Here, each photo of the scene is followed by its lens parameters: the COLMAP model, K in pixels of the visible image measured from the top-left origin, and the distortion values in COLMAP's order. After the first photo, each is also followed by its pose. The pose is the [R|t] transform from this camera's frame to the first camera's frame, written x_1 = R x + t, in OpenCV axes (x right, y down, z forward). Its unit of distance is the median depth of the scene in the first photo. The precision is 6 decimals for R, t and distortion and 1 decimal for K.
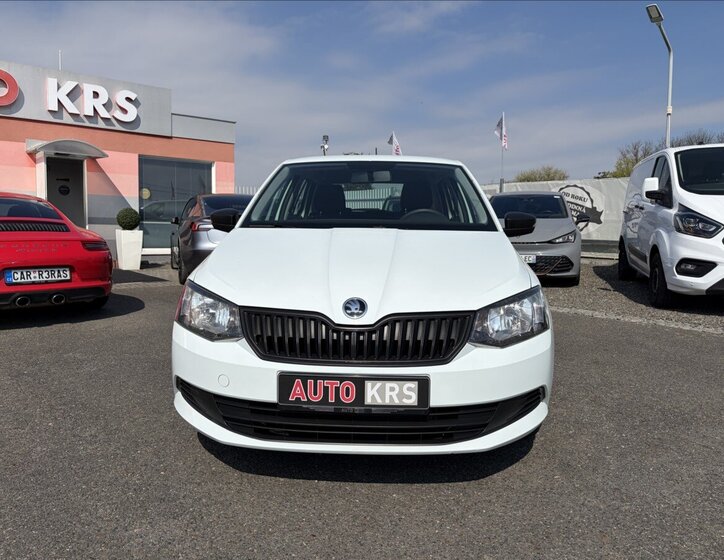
lens RADIAL K [[567.0, 0, 358.8], [0, 567.0, 292.8], [0, 0, 1]] dist [0.045883, -0.047005]
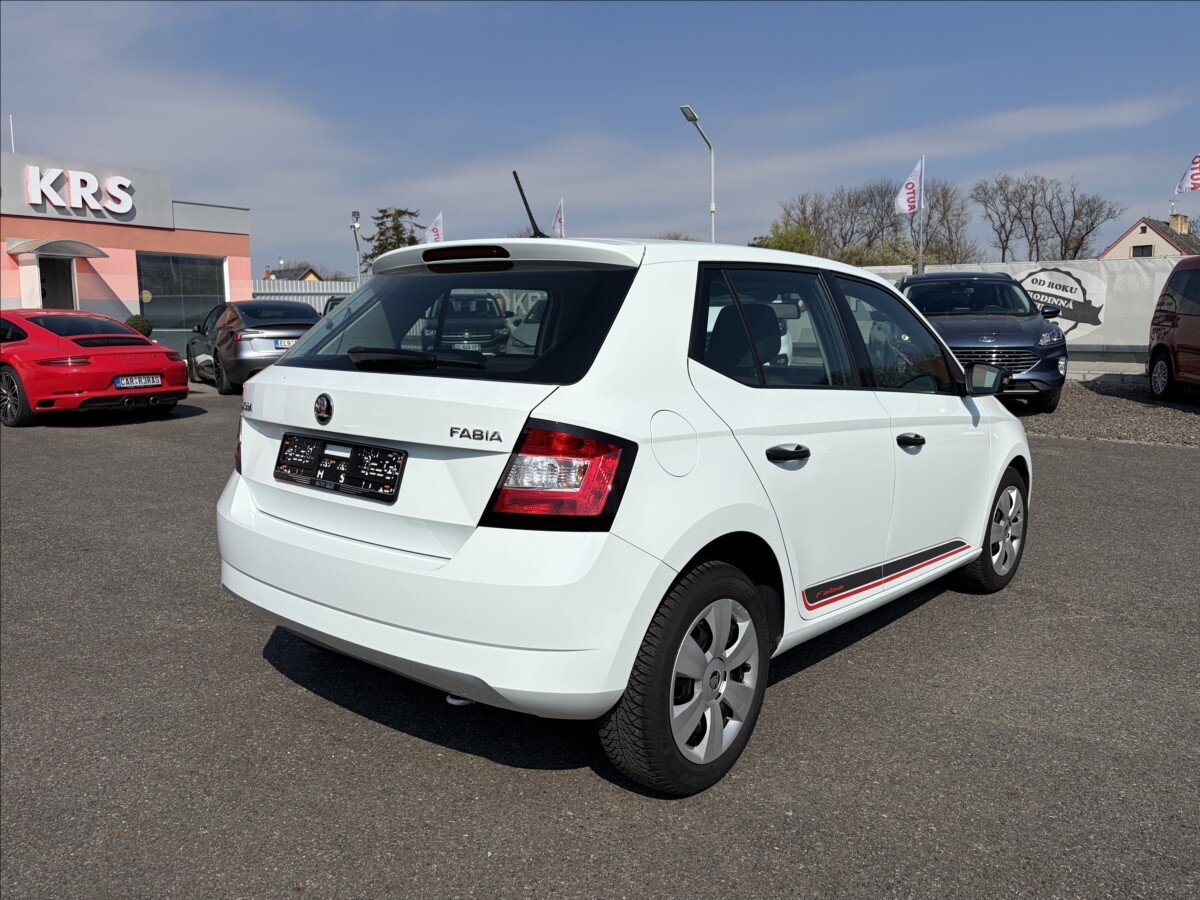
lens RADIAL K [[911.4, 0, 591.7], [0, 911.4, 458.8], [0, 0, 1]] dist [0.036972, -0.031811]
pose [[0.980830, -0.047657, 0.188948, 0.010176], [0.040717, 0.998352, 0.040445, 0.044512], [-0.190564, -0.031976, 0.981154, -0.526617]]
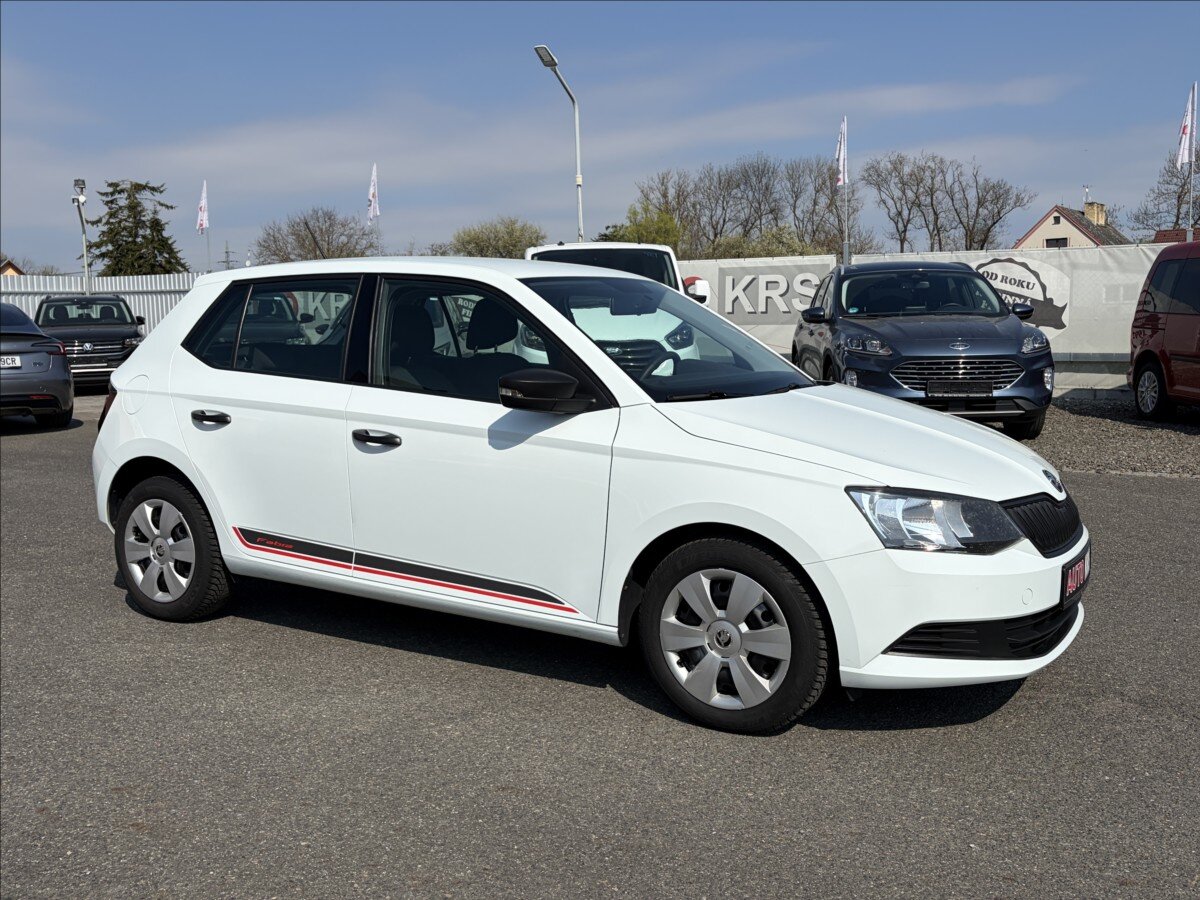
lens RADIAL K [[1167.2, 0, 596.6], [0, 1167.2, 454.7], [0, 0, 1]] dist [0.027698, 0.000000]
pose [[0.934851, -0.062922, 0.349421, -0.005828], [0.065122, 0.997862, 0.005461, 0.039273], [-0.349017, 0.017649, 0.936950, -0.451291]]
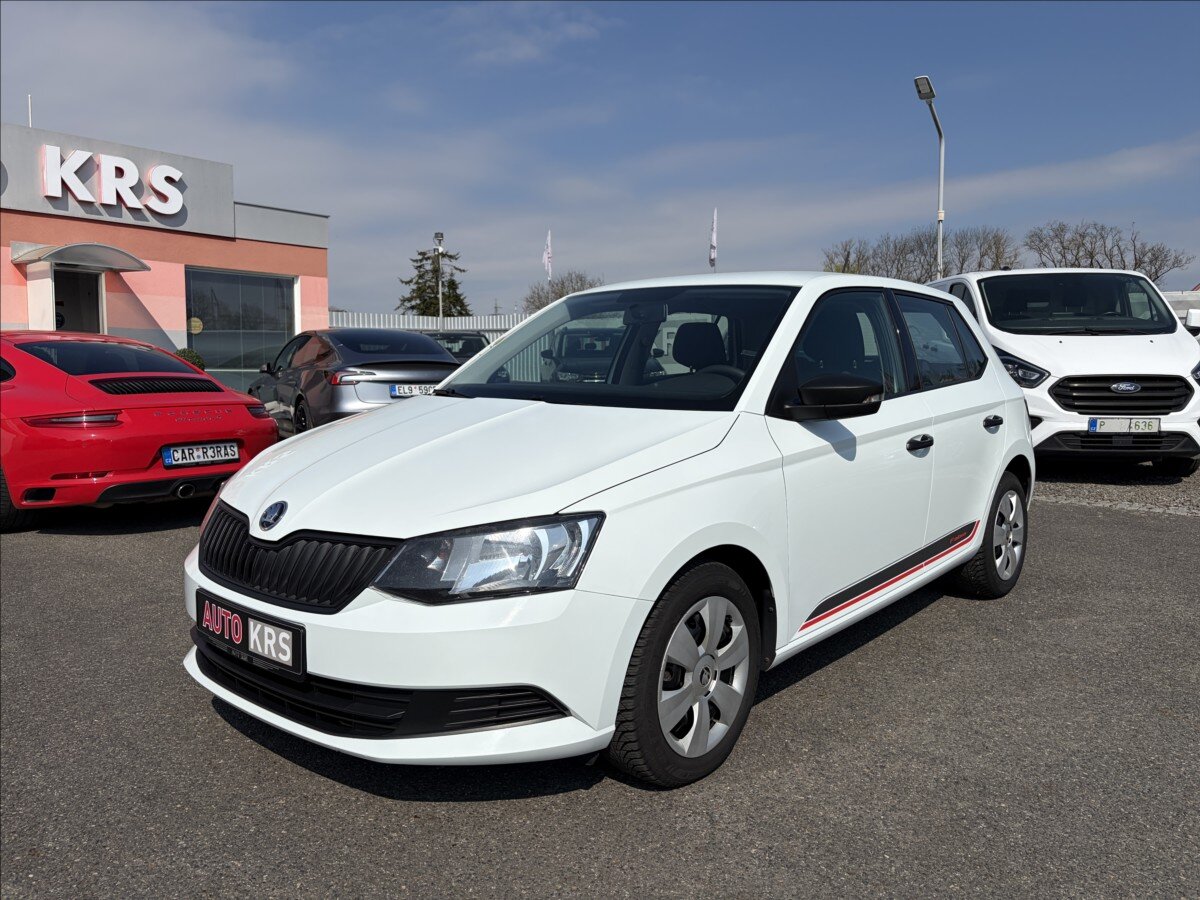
lens RADIAL K [[911.4, 0, 591.2], [0, 911.4, 448.0], [0, 0, 1]] dist [0.036972, -0.031811]
pose [[0.984594, -0.024695, 0.173105, -0.127634], [0.029206, 0.999296, -0.023561, 0.001457], [-0.172401, 0.028253, 0.984622, -0.095225]]
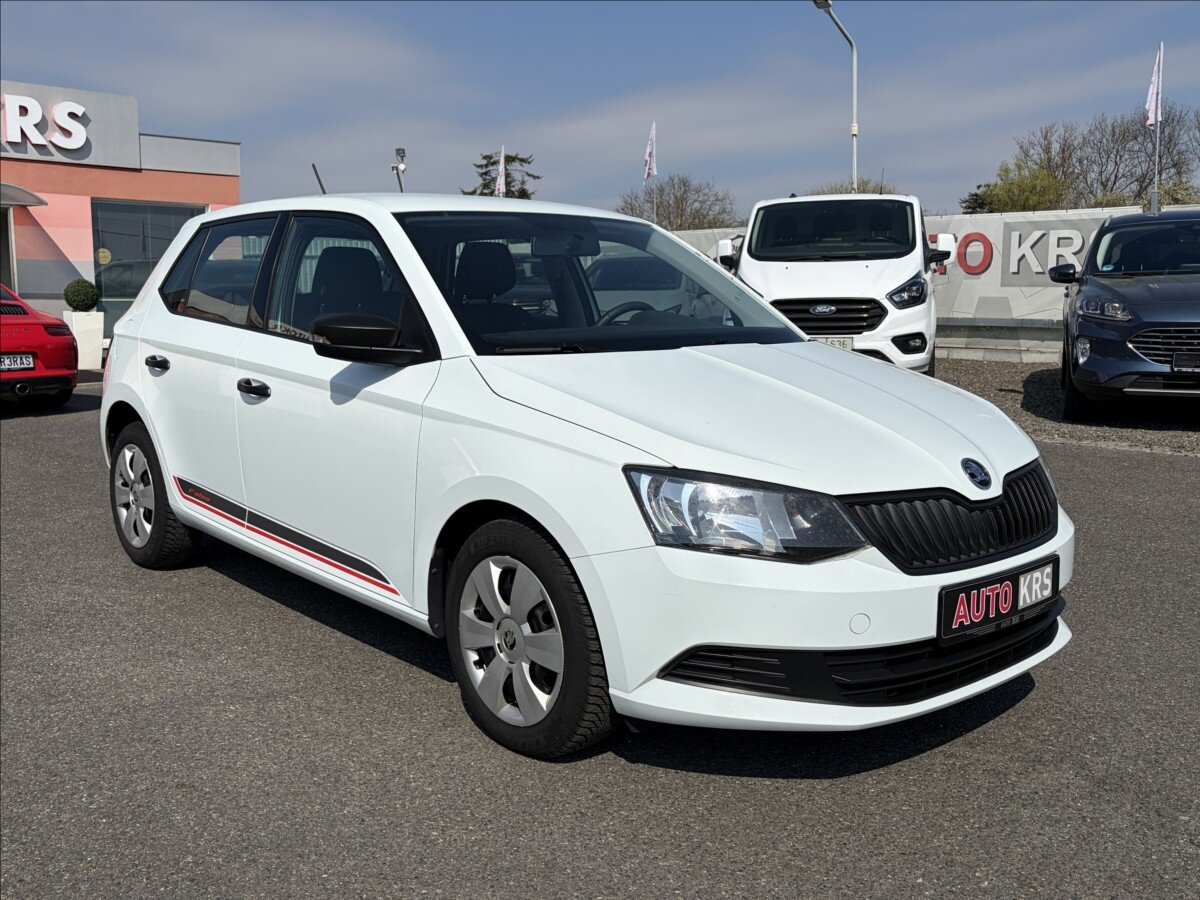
lens RADIAL K [[1167.2, 0, 596.5], [0, 1167.2, 457.2], [0, 0, 1]] dist [0.027698, 0.000000]
pose [[0.998557, -0.022900, 0.048585, 0.138484], [0.021855, 0.999521, 0.021912, 0.046234], [-0.049063, -0.020819, 0.998579, -0.429467]]
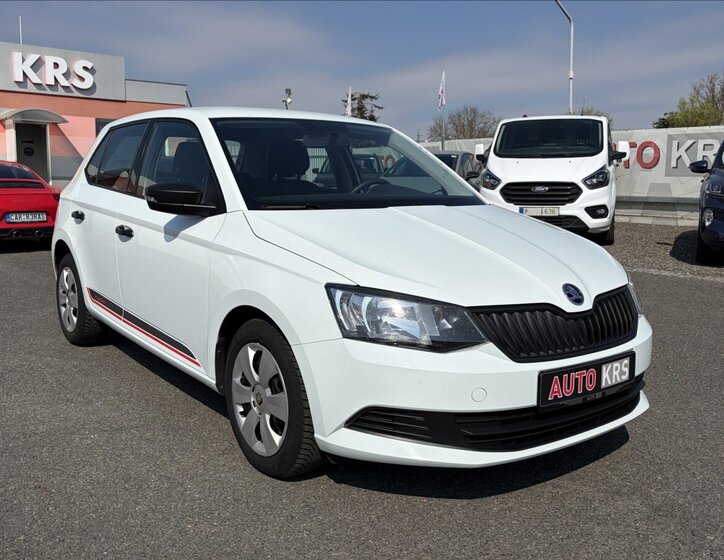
lens RADIAL K [[727.9, 0, 361.8], [0, 727.9, 282.6], [0, 0, 1]] dist [0.023016, 0.000000]
pose [[0.999584, -0.004445, -0.028482, 0.172231], [0.005030, 0.999777, 0.020509, 0.048406], [0.028384, -0.020644, 0.999384, -0.412399]]
